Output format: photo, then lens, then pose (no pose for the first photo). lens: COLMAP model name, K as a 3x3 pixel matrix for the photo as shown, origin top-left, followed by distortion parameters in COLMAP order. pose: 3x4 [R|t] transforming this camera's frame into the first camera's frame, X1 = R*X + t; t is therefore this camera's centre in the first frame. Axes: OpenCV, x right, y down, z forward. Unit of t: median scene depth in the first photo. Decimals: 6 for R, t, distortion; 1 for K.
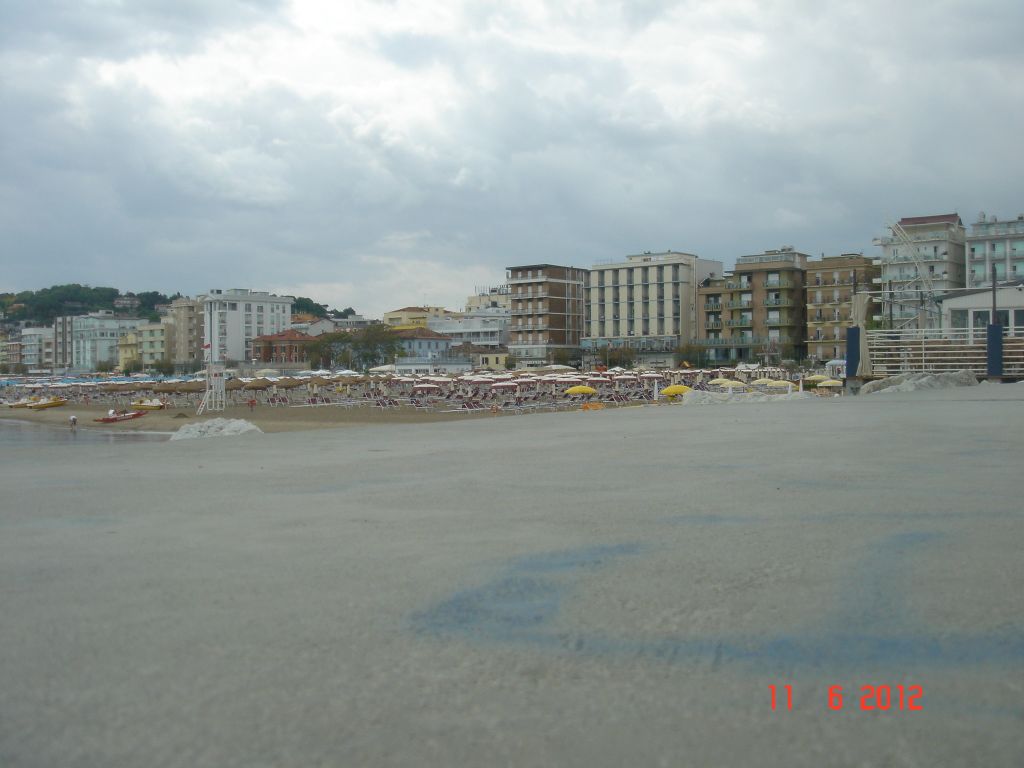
lens RADIAL K [[1165.1, 0, 543.8], [0, 1165.1, 366.1], [0, 0, 1]] dist [-0.157960, 0.000000]
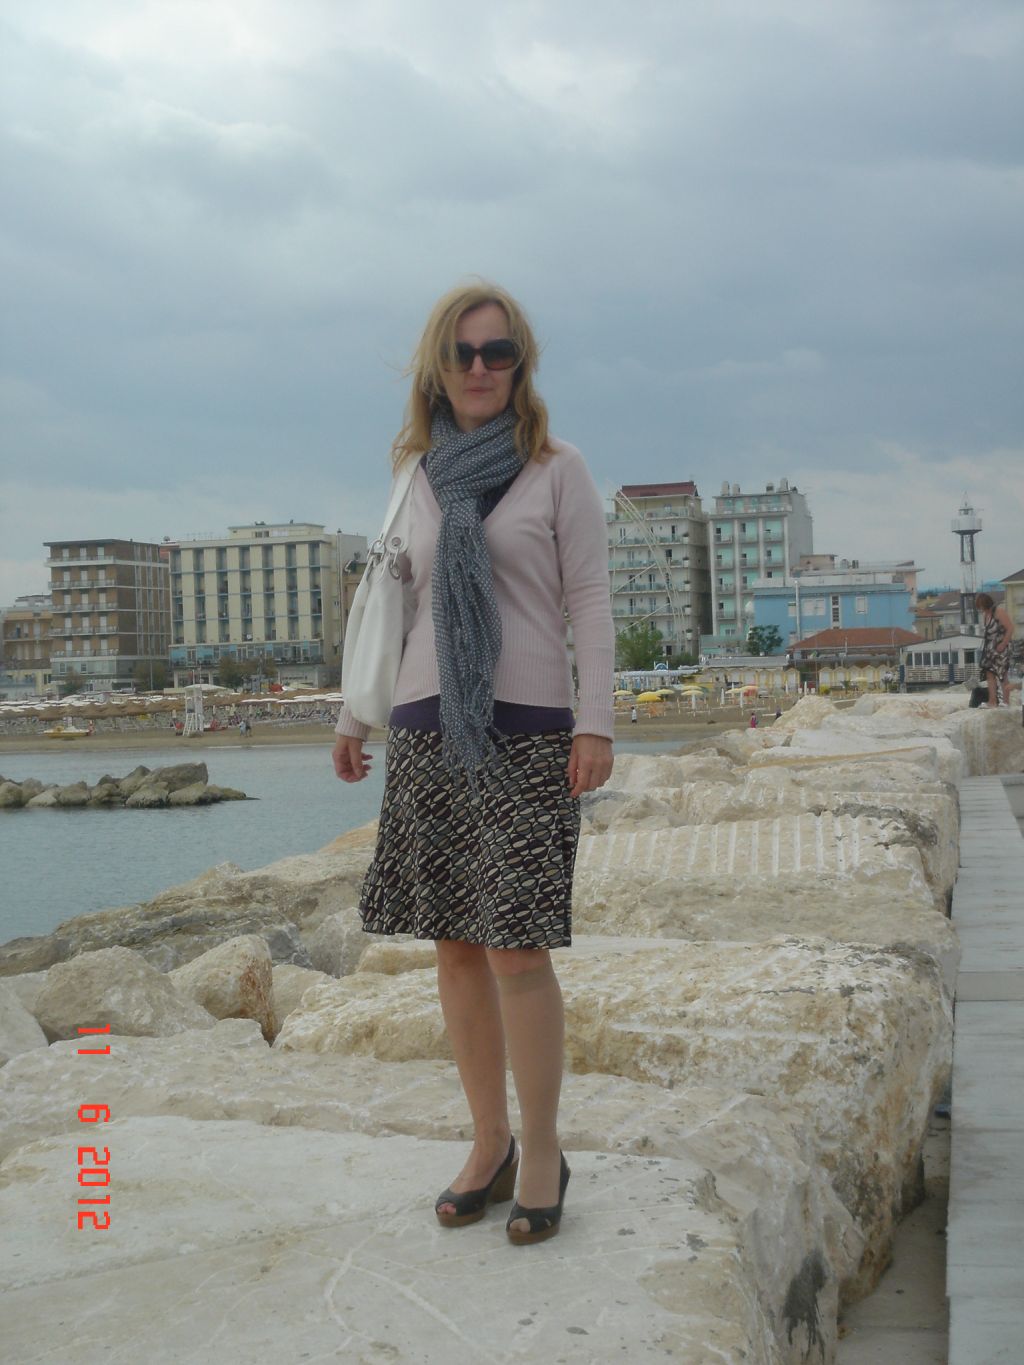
lens RADIAL K [[2518.7, 0, 551.8], [0, 2518.7, 681.0], [0, 0, 1]] dist [0.142995, 0.000000]
pose [[0.926909, -0.023804, 0.374530, -0.331331], [0.023745, 0.999707, 0.004773, -0.004657], [-0.374534, 0.004469, 0.927202, -0.505261]]
